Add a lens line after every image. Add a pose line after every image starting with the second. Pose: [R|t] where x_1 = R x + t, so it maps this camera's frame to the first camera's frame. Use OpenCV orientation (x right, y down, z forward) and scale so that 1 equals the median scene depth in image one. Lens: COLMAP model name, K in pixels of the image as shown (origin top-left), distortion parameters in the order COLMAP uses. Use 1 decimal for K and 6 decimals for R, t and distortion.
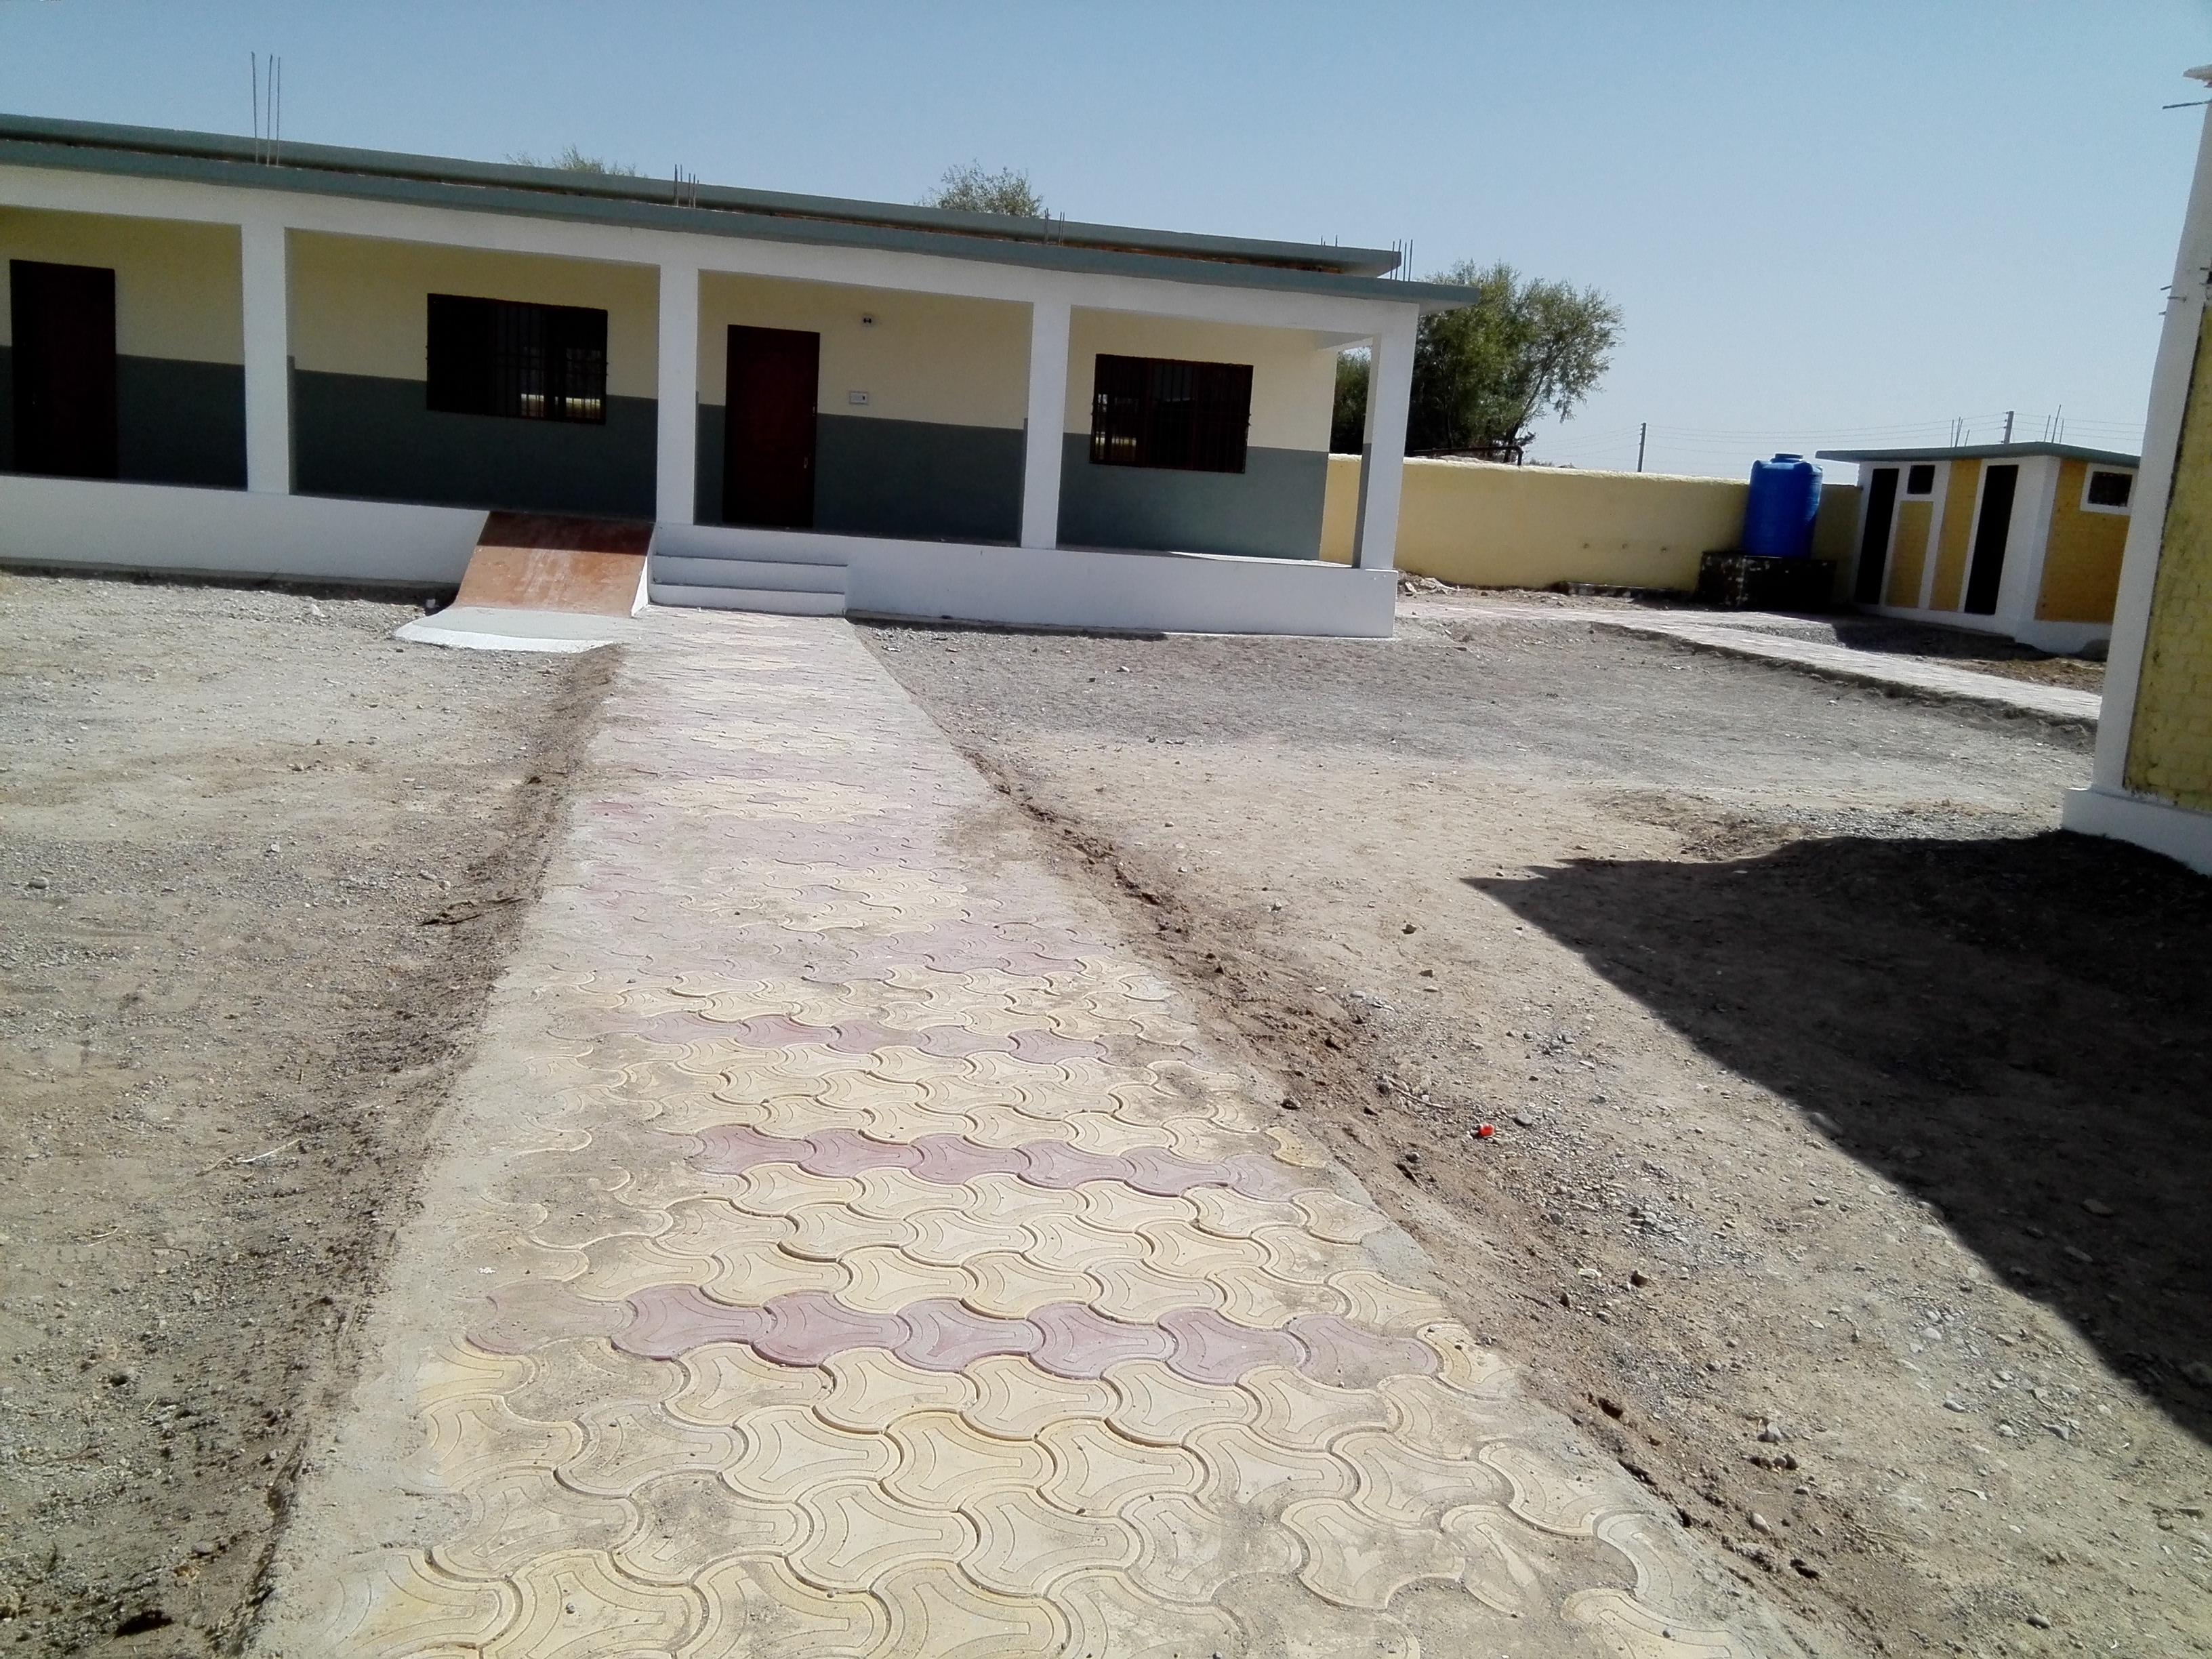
lens RADIAL K [[1830.9, 0, 1106.0], [0, 1830.9, 829.5], [0, 0, 1]] dist [0.097644, -0.168956]
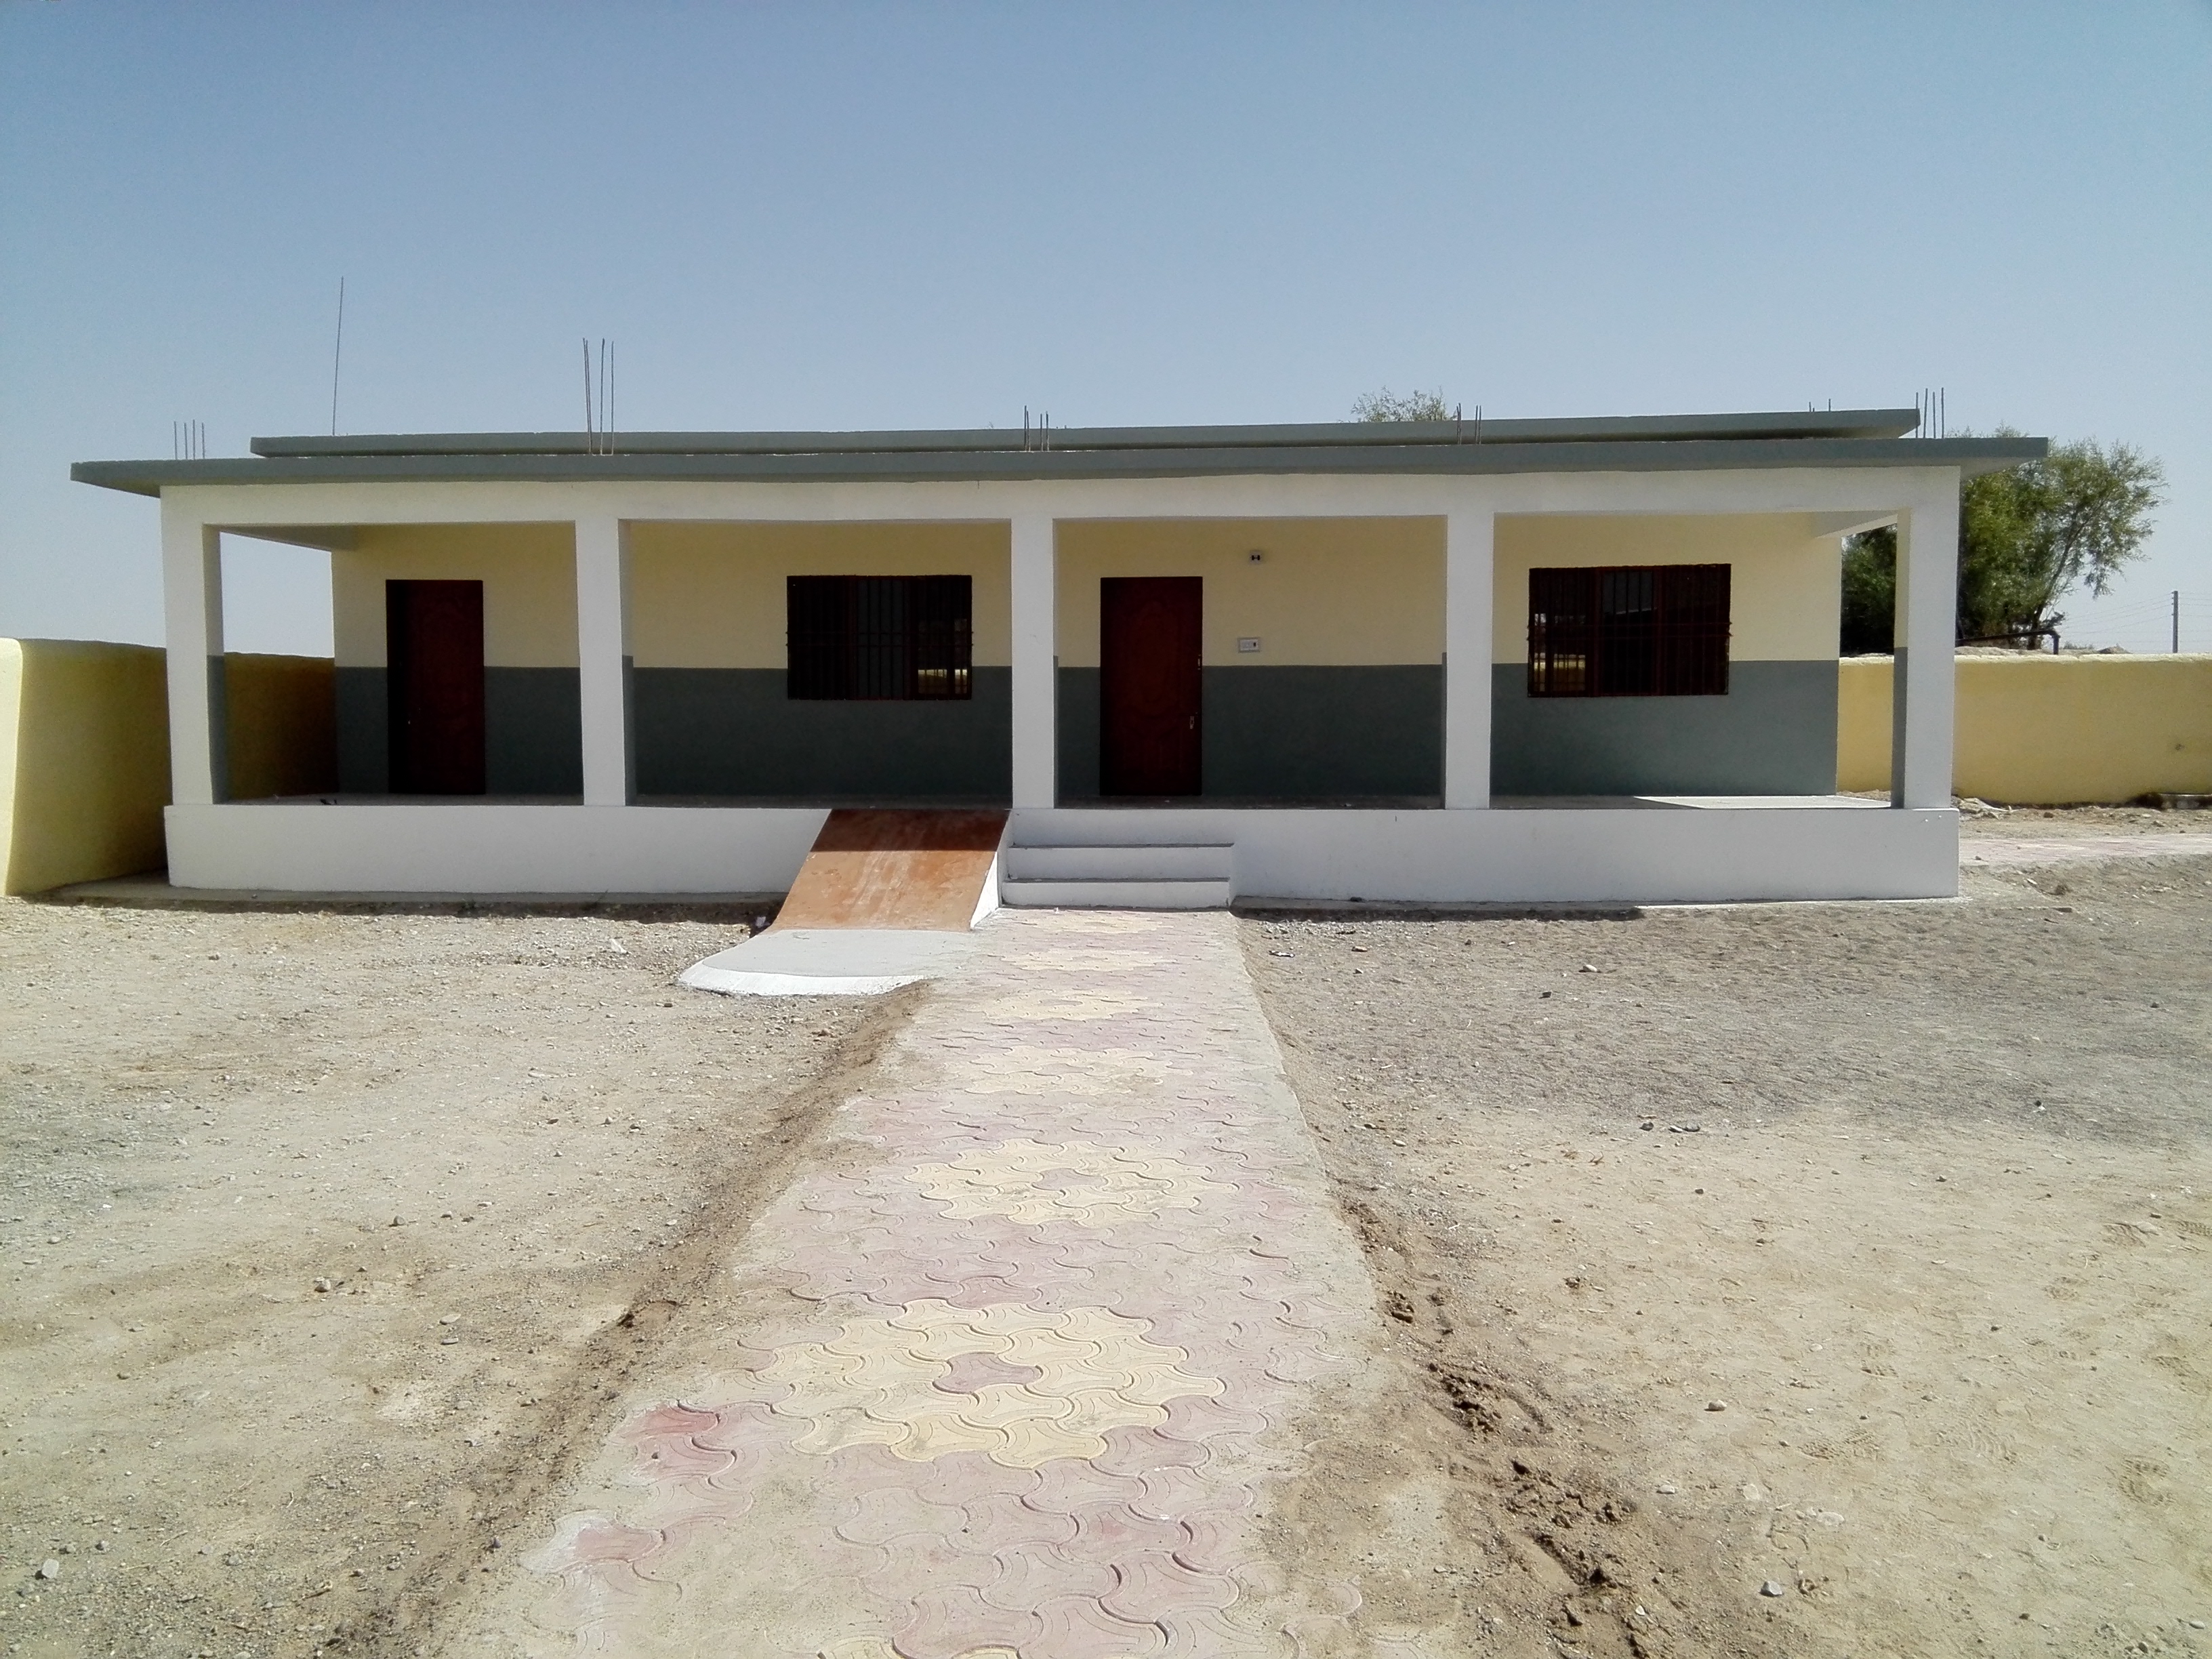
lens RADIAL K [[1830.9, 0, 1106.0], [0, 1830.9, 829.5], [0, 0, 1]] dist [0.097644, -0.168956]
pose [[0.969635, -0.059003, -0.237333, 0.000178], [0.029140, 0.991420, -0.127423, -0.047266], [0.242815, 0.116638, 0.963035, 0.191682]]
